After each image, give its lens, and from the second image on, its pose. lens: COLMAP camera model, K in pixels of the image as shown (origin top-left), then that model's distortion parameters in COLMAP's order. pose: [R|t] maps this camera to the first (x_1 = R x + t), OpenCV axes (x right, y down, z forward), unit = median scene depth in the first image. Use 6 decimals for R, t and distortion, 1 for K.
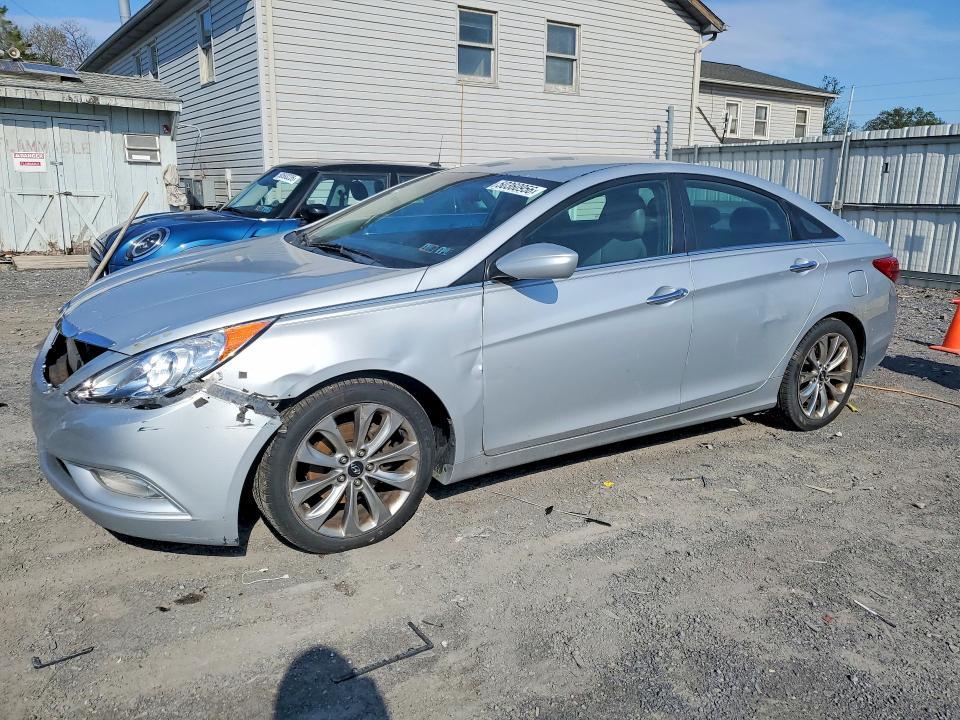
lens RADIAL K [[729.1, 0, 476.8], [0, 729.1, 358.1], [0, 0, 1]] dist [0.016415, 0.001890]
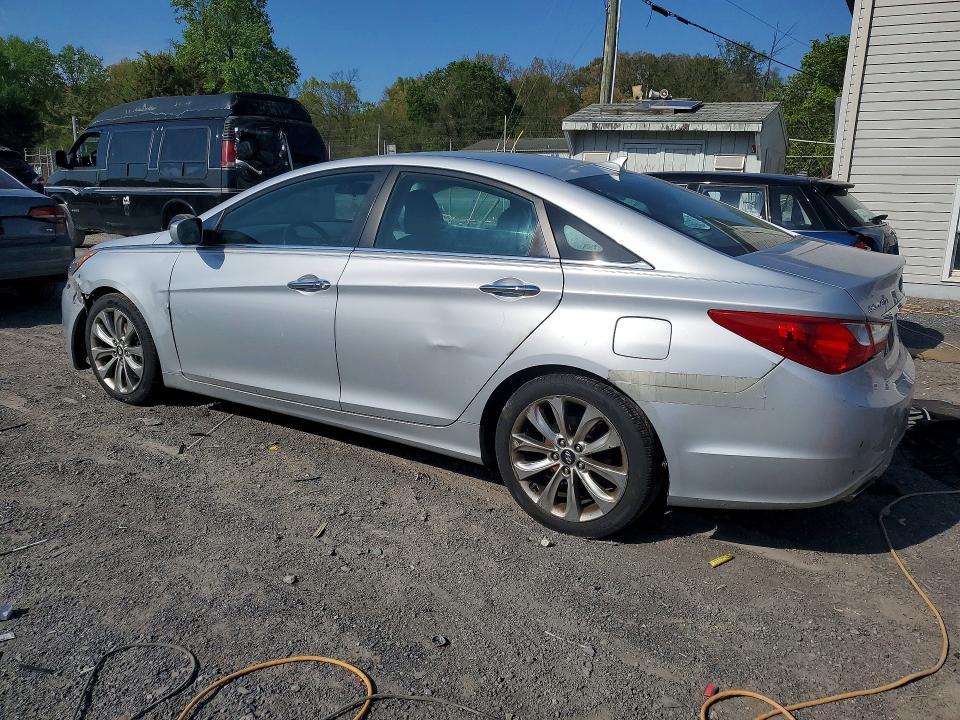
lens RADIAL K [[729.1, 0, 478.9], [0, 729.1, 358.4], [0, 0, 1]] dist [0.016415, 0.001890]
pose [[0.445252, 0.203609, -0.871948, 0.447204], [-0.236015, 0.966053, 0.105065, -0.051986], [0.863741, 0.159012, 0.478192, 0.260004]]
